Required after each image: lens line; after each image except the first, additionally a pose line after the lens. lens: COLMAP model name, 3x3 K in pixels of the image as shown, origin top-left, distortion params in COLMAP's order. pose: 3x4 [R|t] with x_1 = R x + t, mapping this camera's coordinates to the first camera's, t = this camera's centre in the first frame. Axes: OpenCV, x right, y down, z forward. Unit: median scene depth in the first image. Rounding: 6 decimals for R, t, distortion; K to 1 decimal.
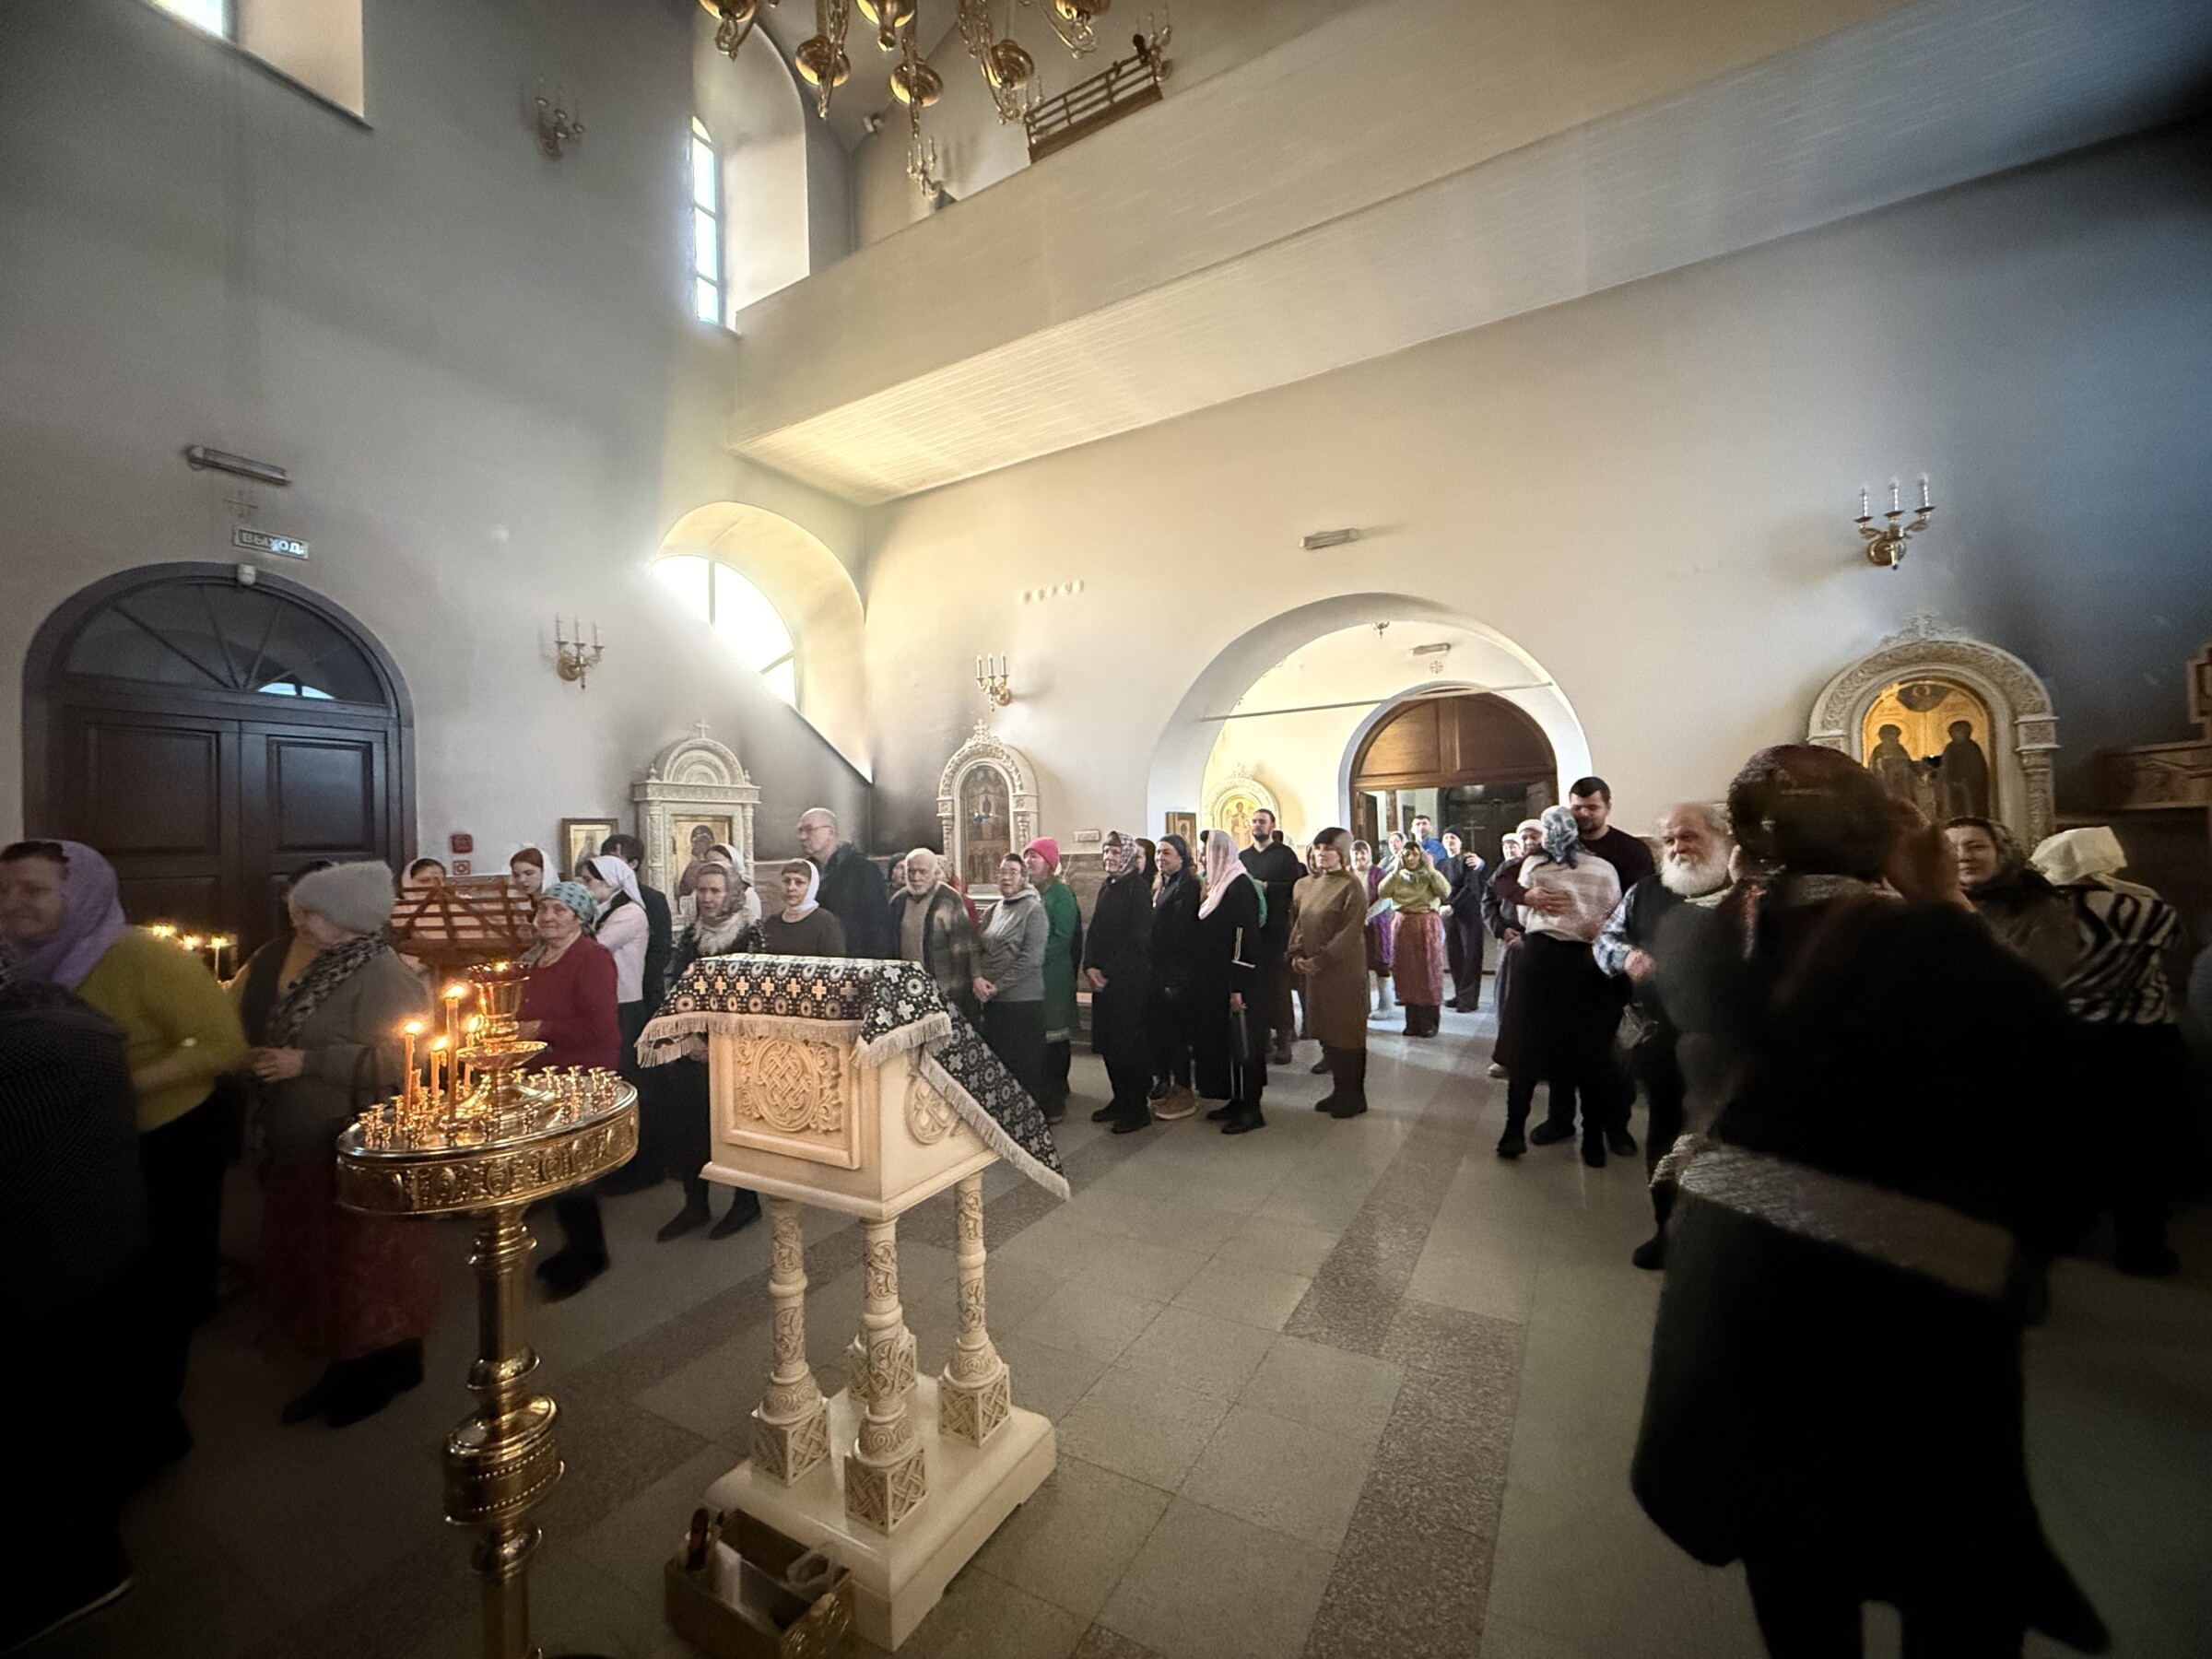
lens RADIAL K [[893.3, 0, 1106.0], [0, 893.3, 829.5], [0, 0, 1]] dist [0.014574, -0.000014]
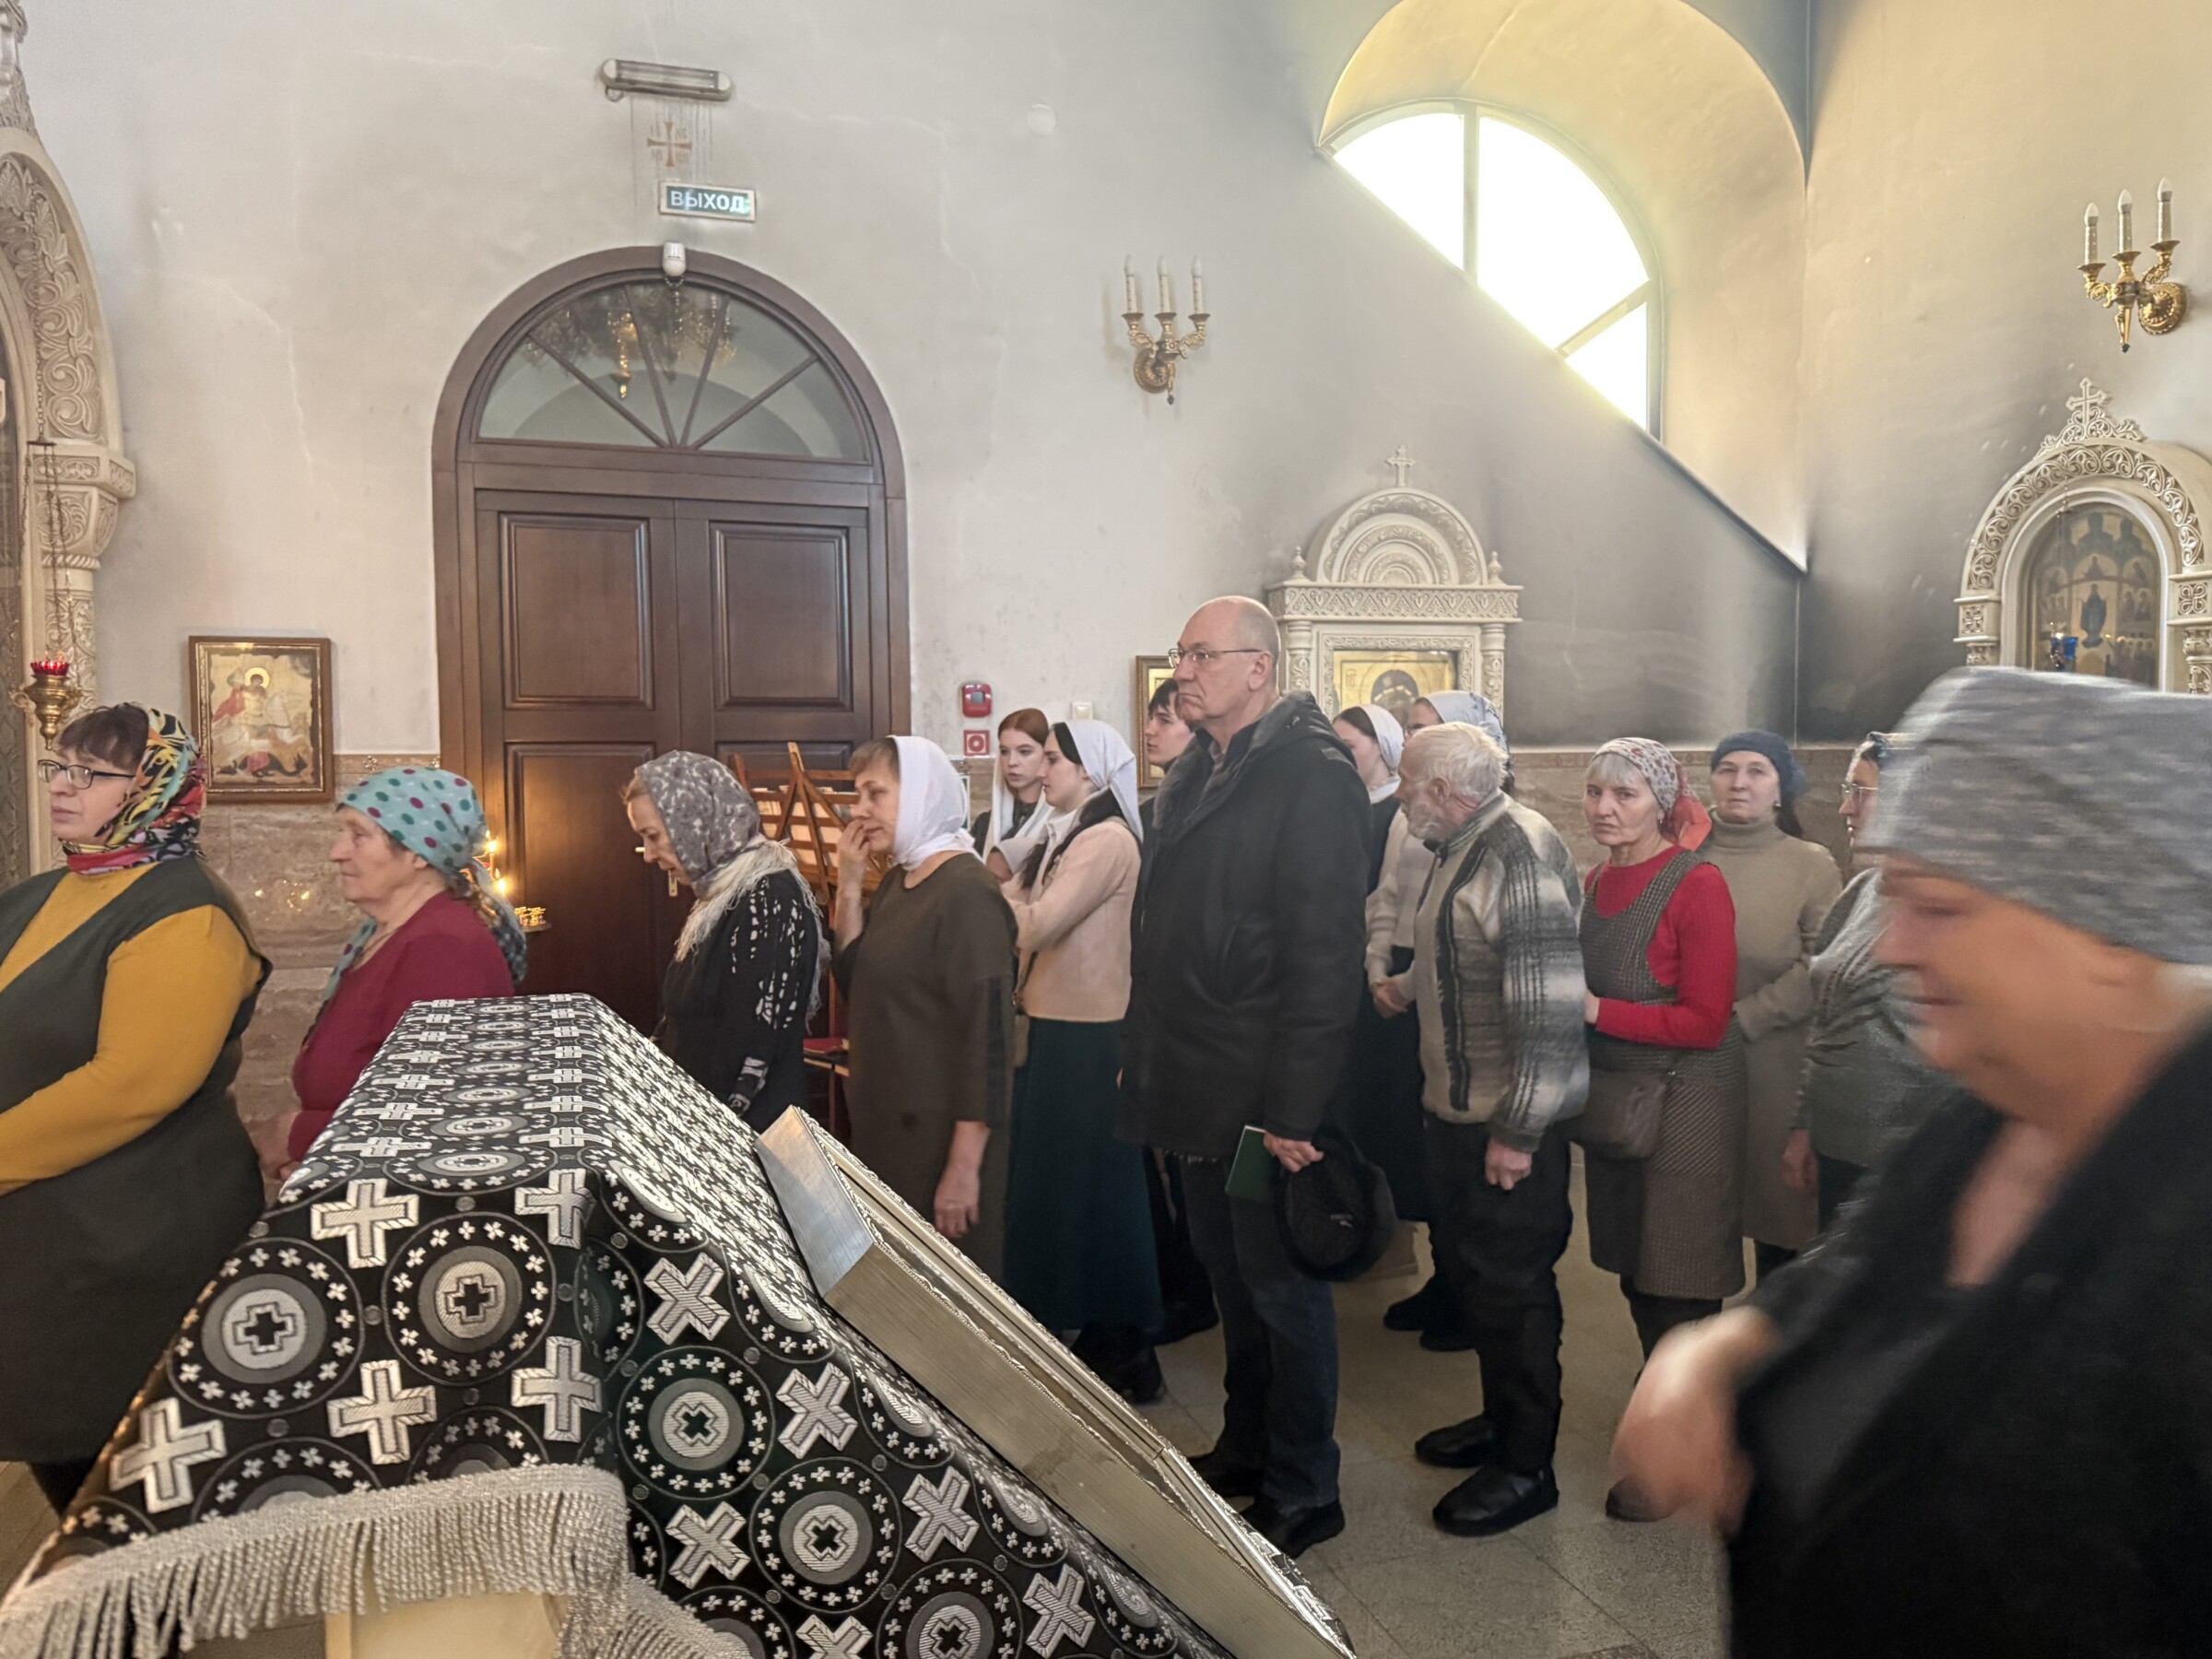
lens RADIAL K [[1636.4, 0, 1106.0], [0, 1636.4, 829.5], [0, 0, 1]] dist [0.060988, -0.081461]
pose [[0.736371, 0.055940, -0.674262, 0.036833], [-0.003826, 0.996904, 0.078530, 0.012288], [0.676568, -0.055247, 0.734305, 0.231241]]
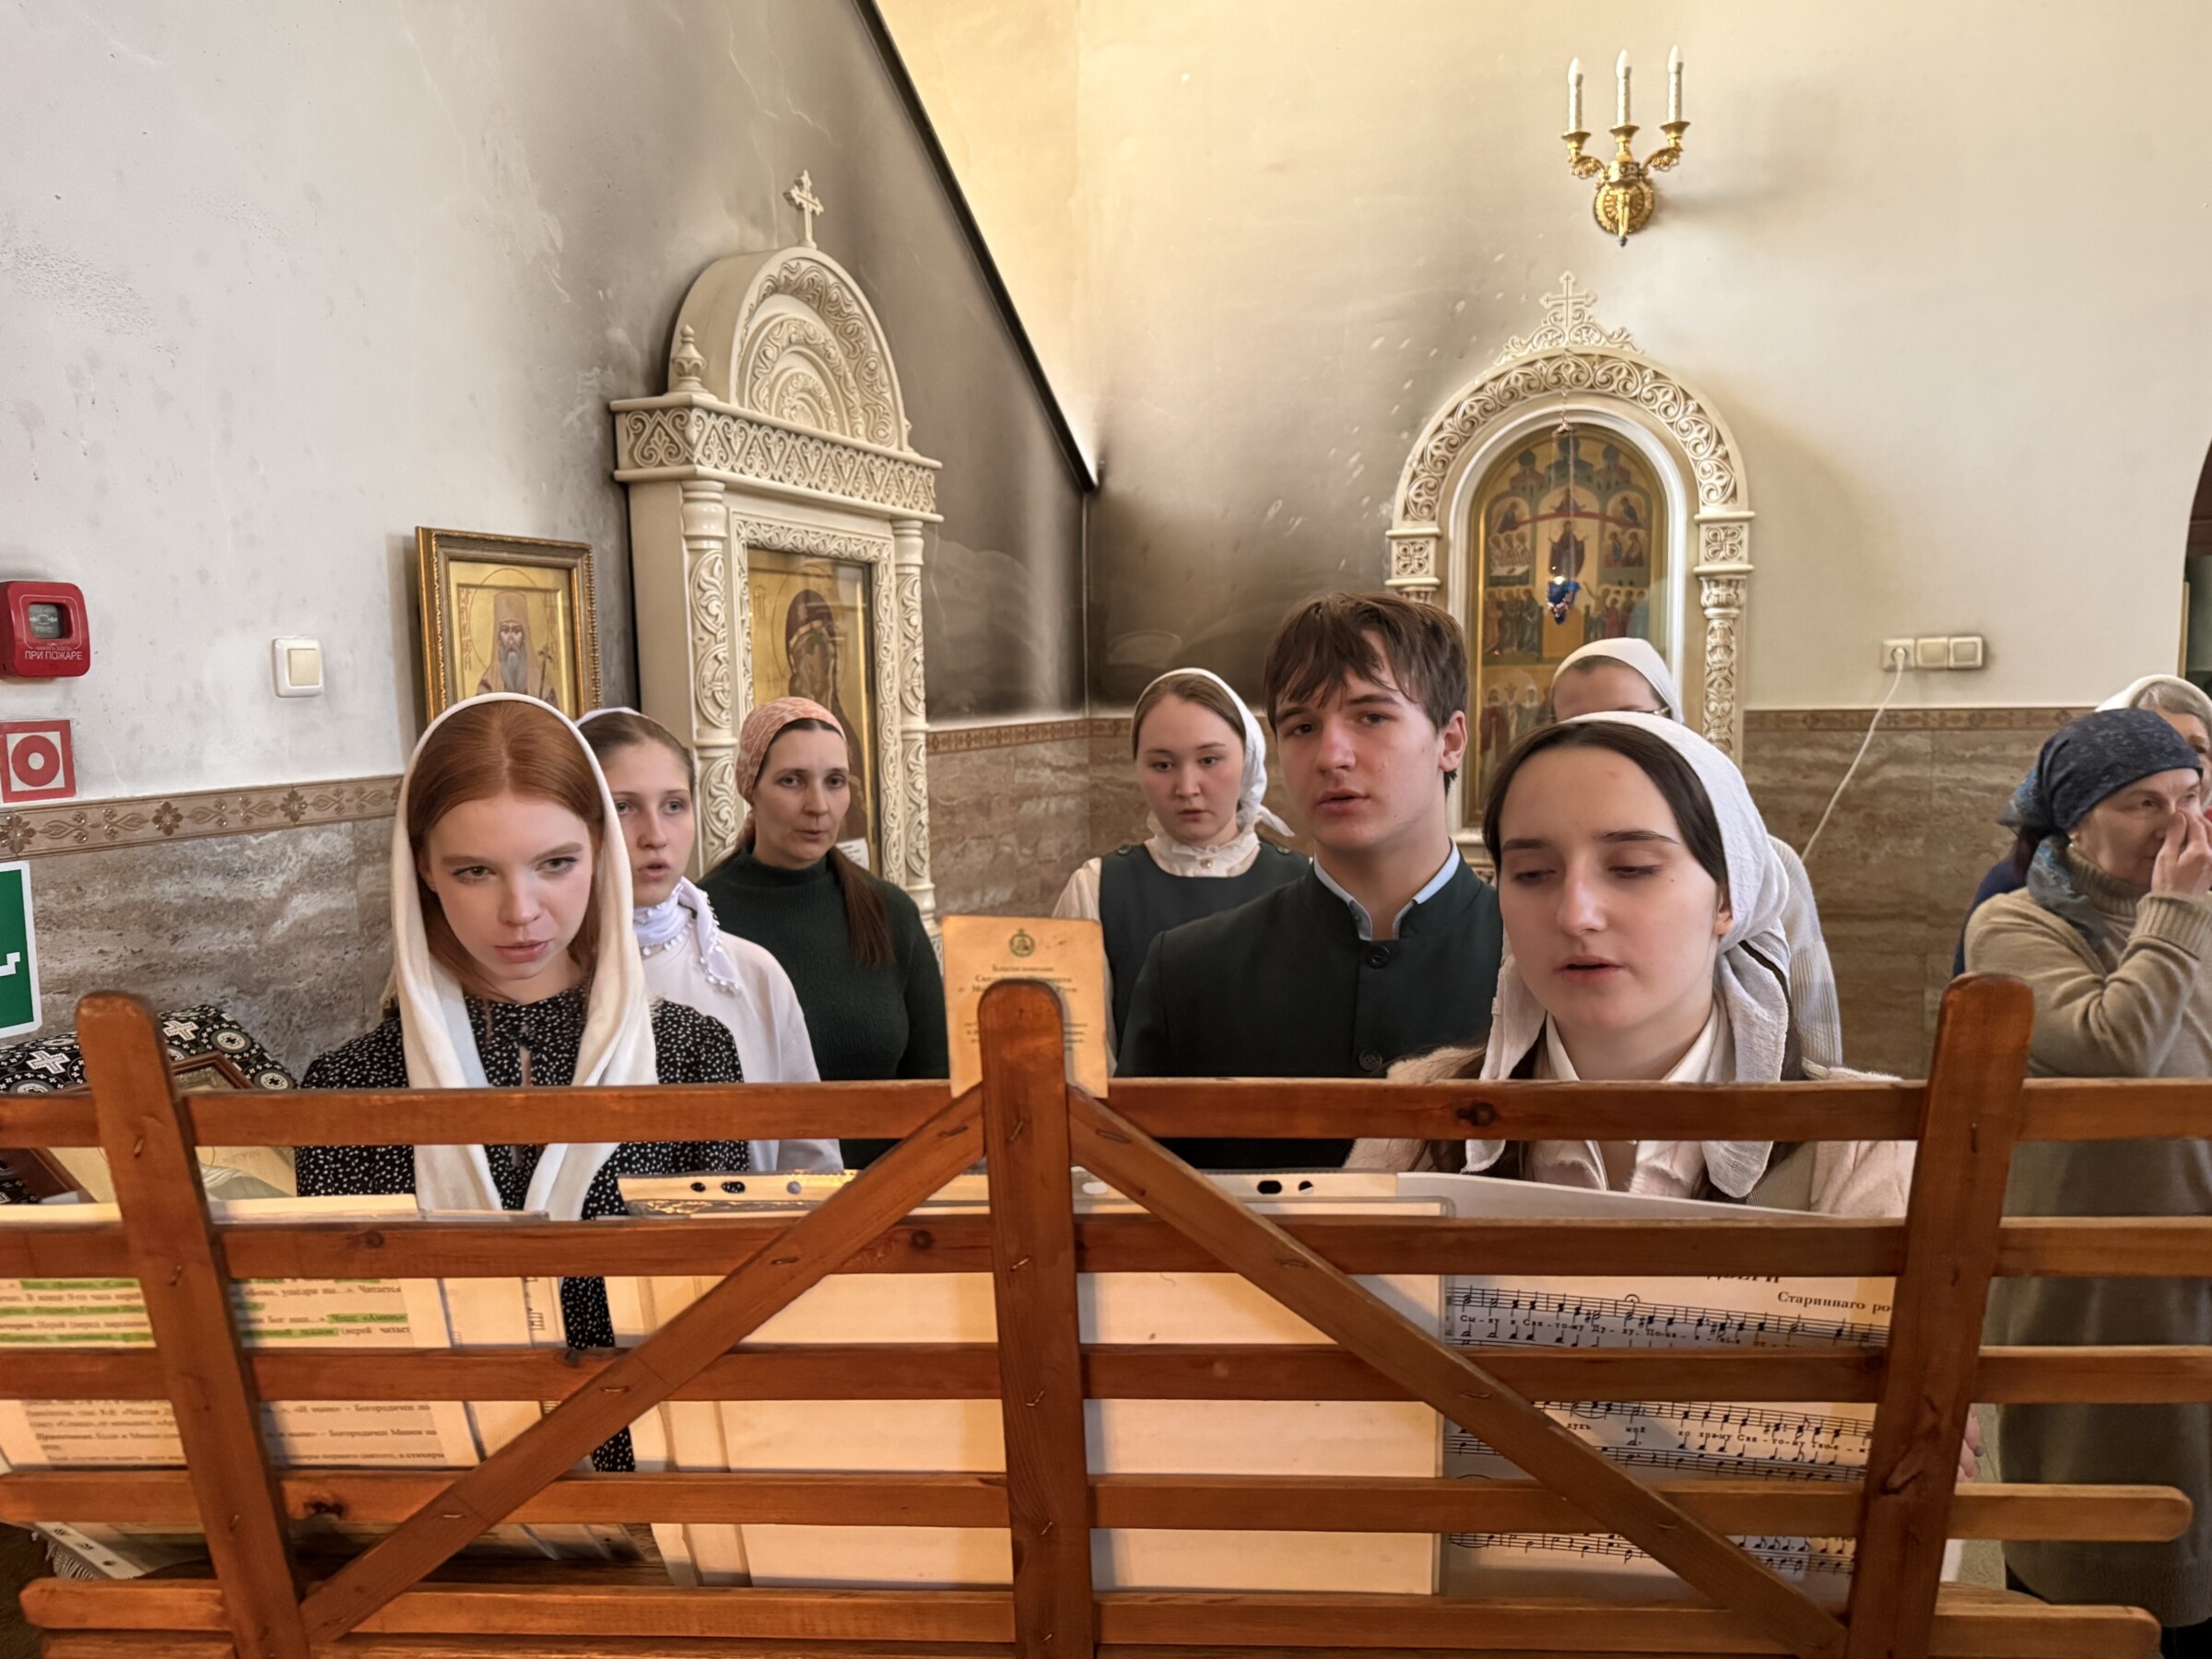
lens RADIAL K [[1636.4, 0, 1106.0], [0, 1636.4, 829.5], [0, 0, 1]] dist [0.060988, -0.081461]
pose [[0.985084, -0.004897, 0.172003, -0.437031], [-0.012629, 0.994842, 0.100651, 0.015382], [-0.171609, -0.101322, 0.979941, 0.490027]]
